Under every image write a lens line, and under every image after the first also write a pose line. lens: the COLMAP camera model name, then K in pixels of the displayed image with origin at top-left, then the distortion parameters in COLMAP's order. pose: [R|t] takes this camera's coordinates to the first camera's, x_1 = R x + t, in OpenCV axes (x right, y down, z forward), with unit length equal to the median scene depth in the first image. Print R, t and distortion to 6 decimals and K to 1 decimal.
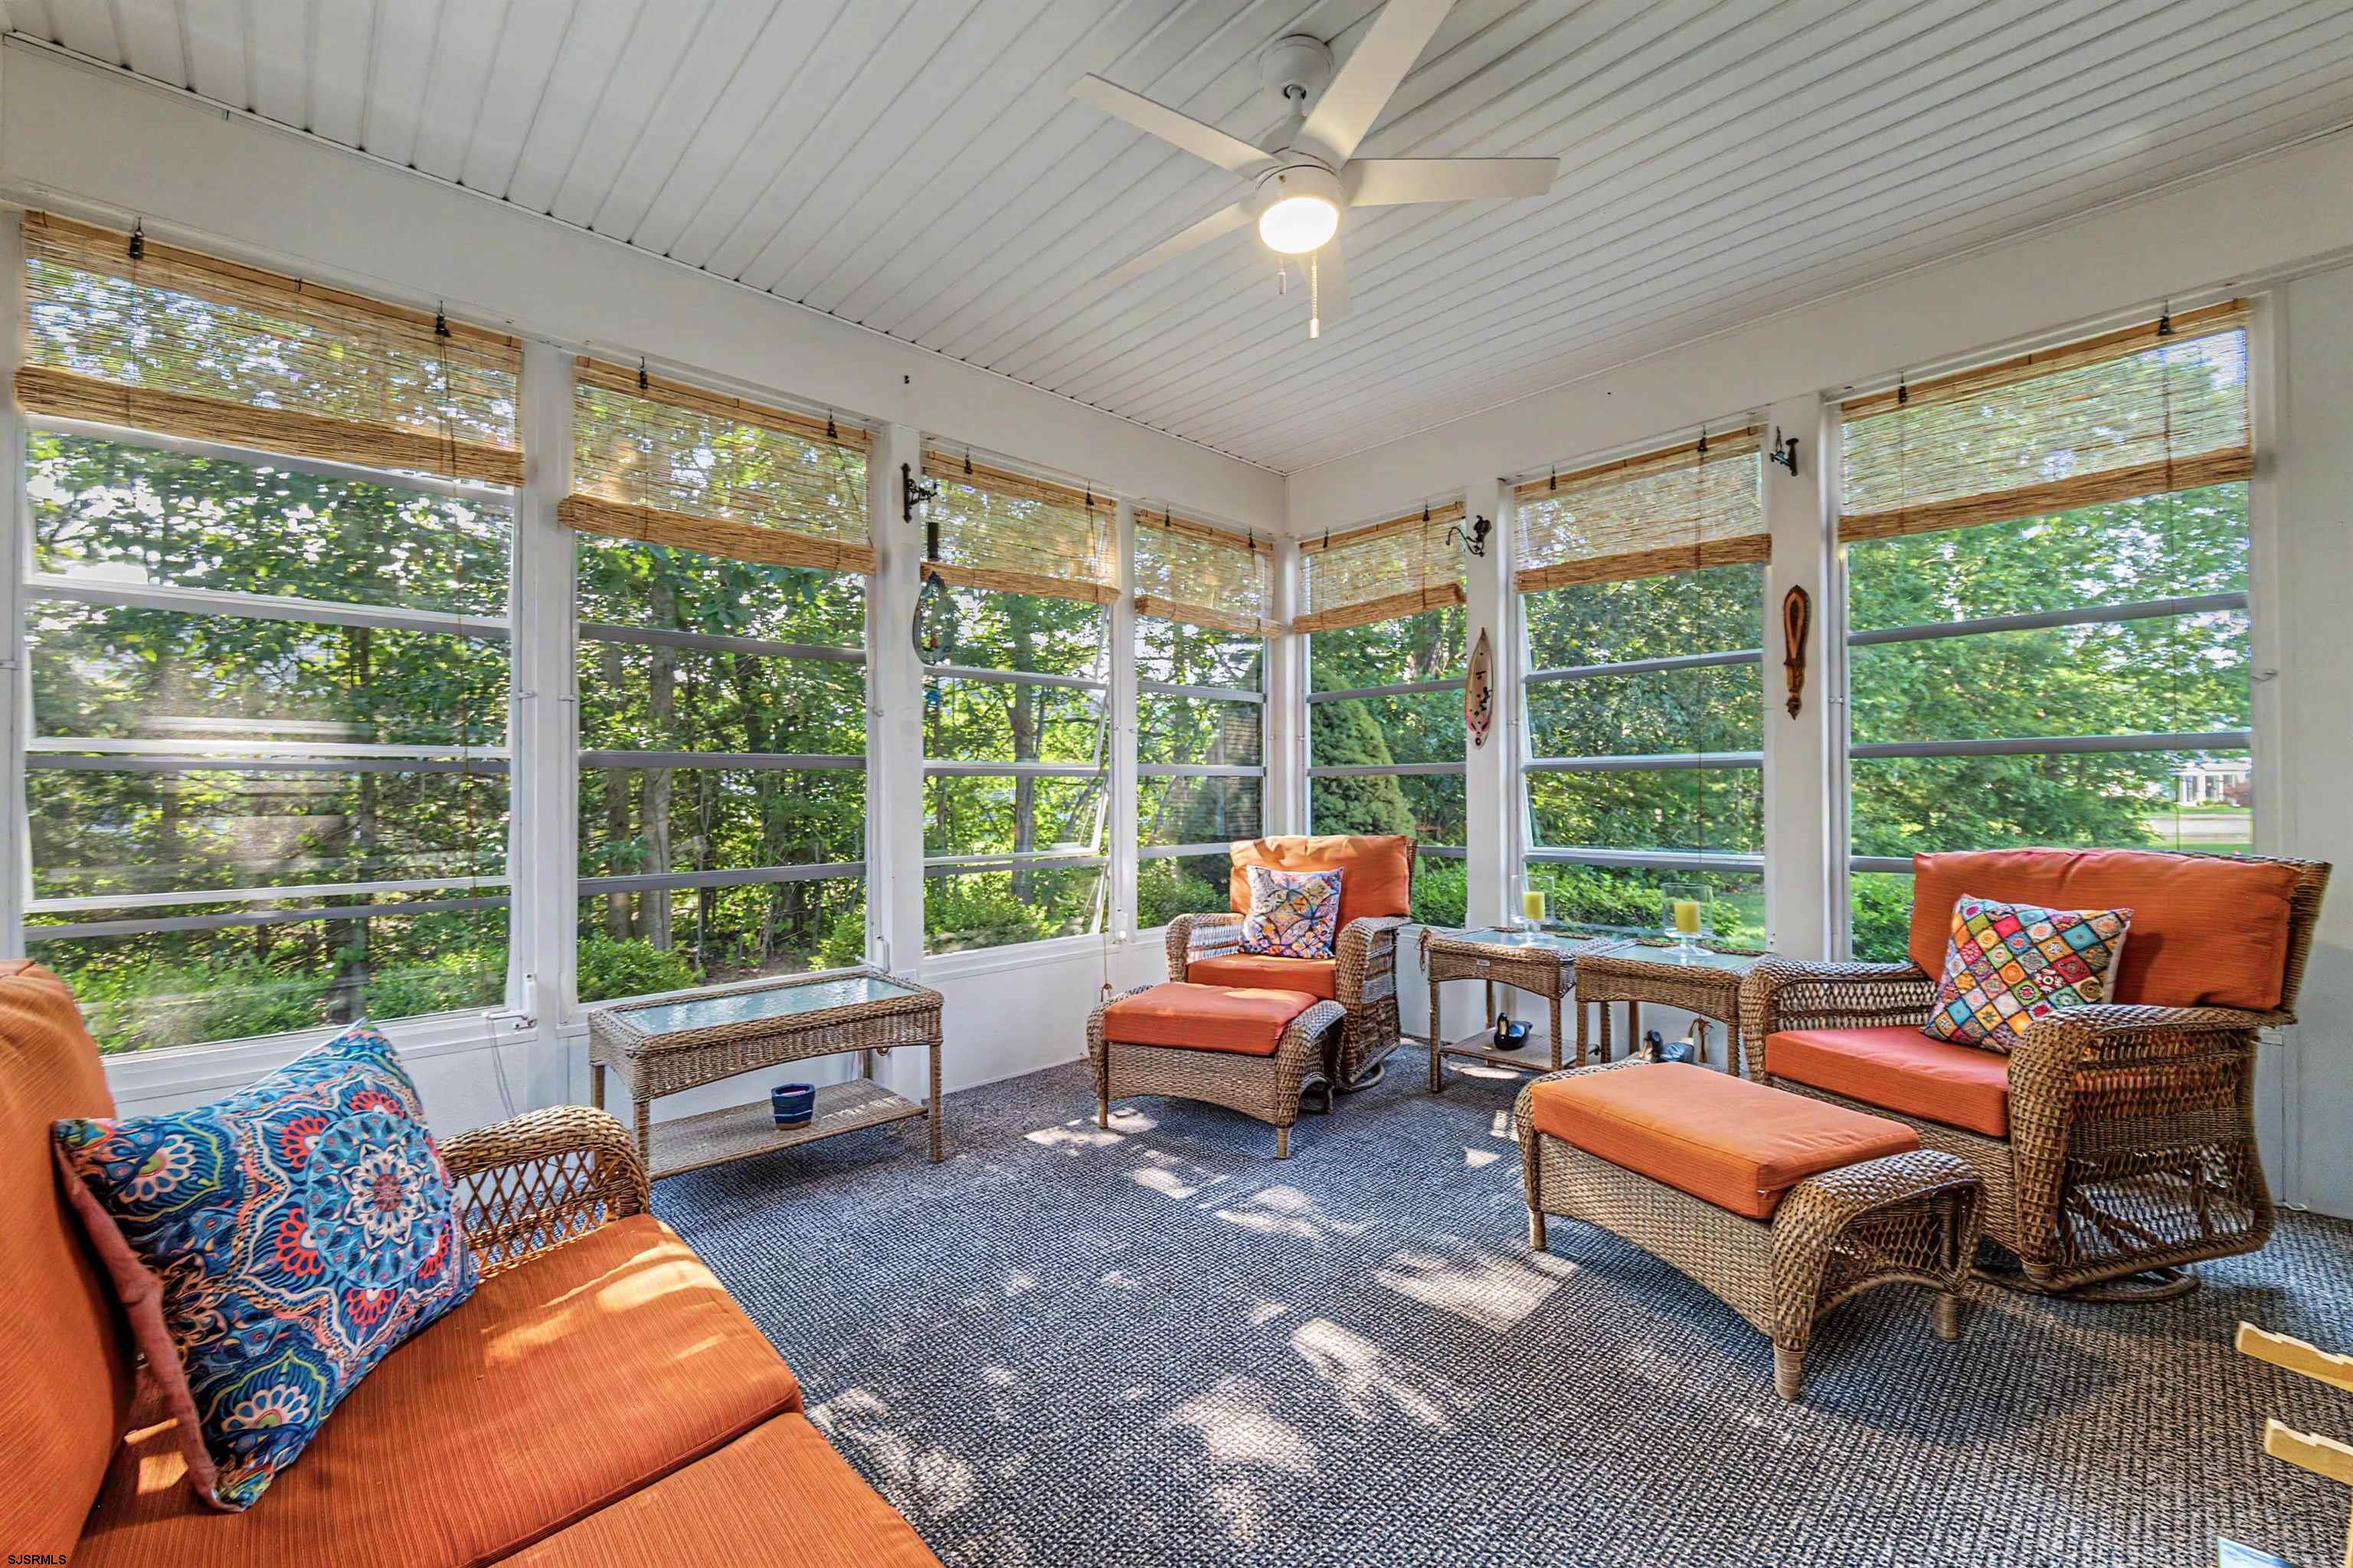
lens RADIAL K [[936.7, 0, 1178.3], [0, 936.7, 778.5], [0, 0, 1]] dist [-0.009827, 0.000556]
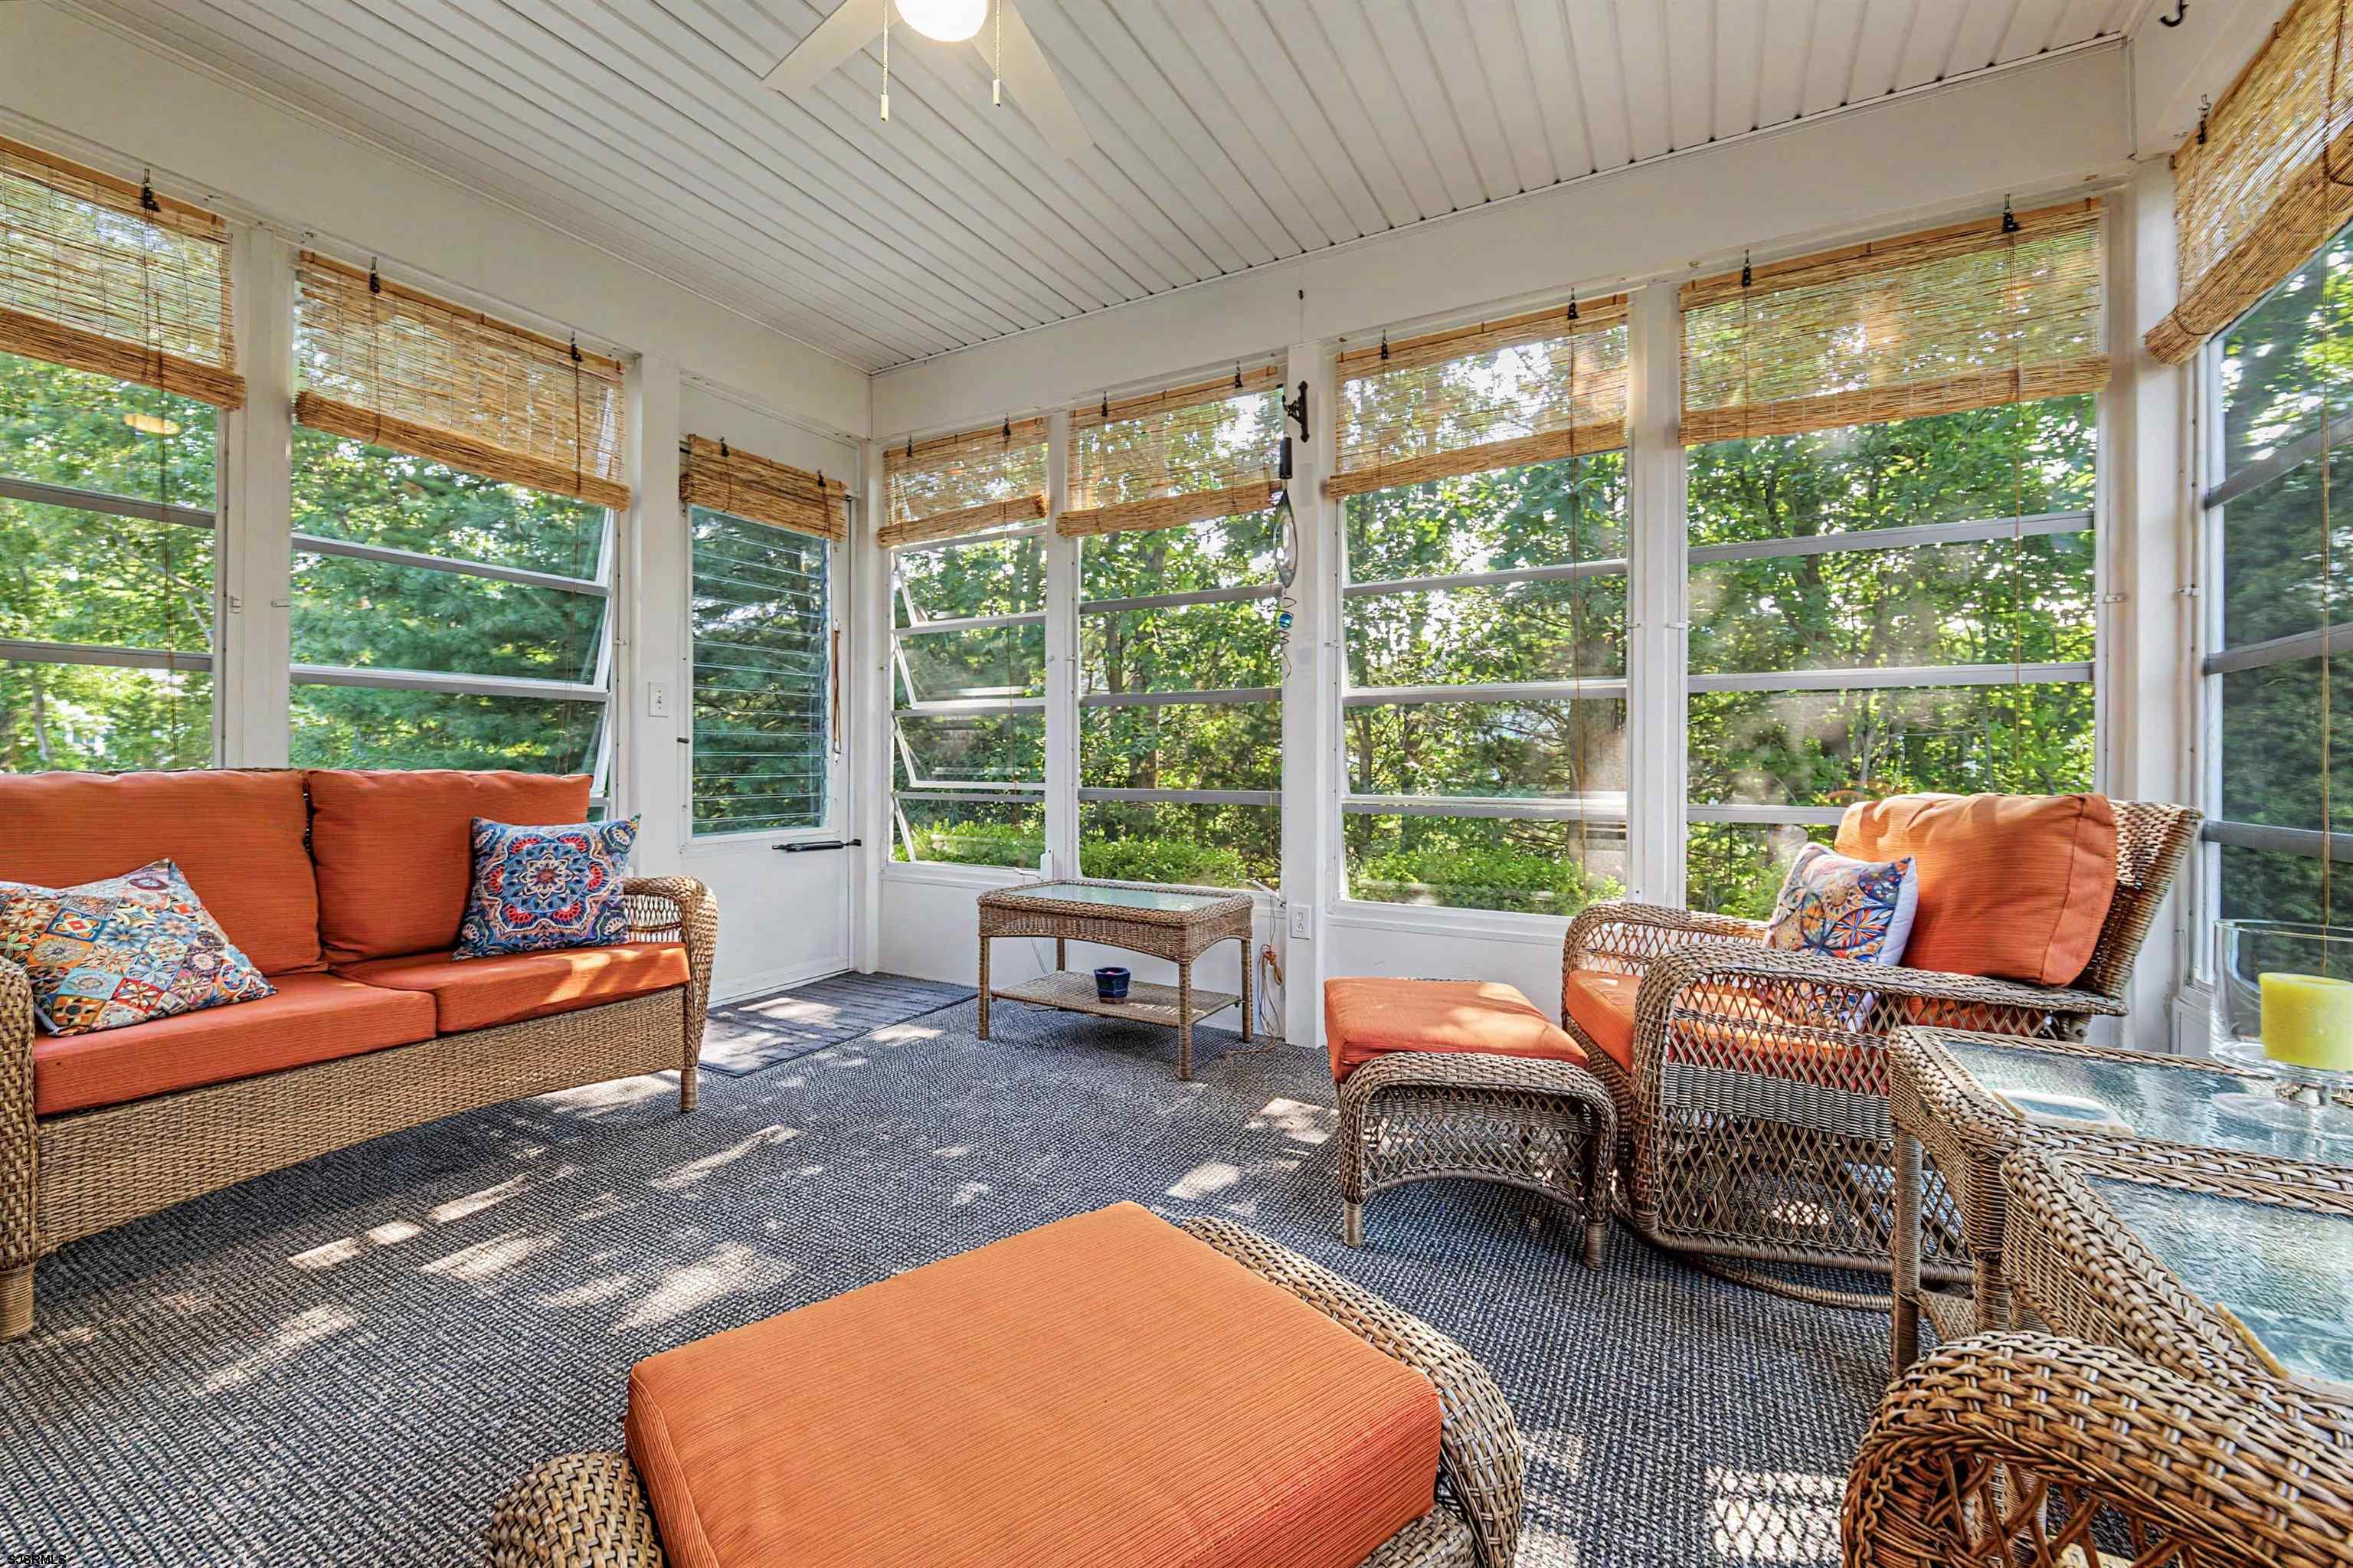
lens RADIAL K [[936.7, 0, 1181.2], [0, 936.7, 775.9], [0, 0, 1]] dist [-0.009827, 0.000556]
pose [[0.299275, 0.010215, -0.954112, 0.685597], [-0.004303, 0.999947, 0.009356, 0.071087], [0.954157, 0.001306, 0.299303, 0.680651]]
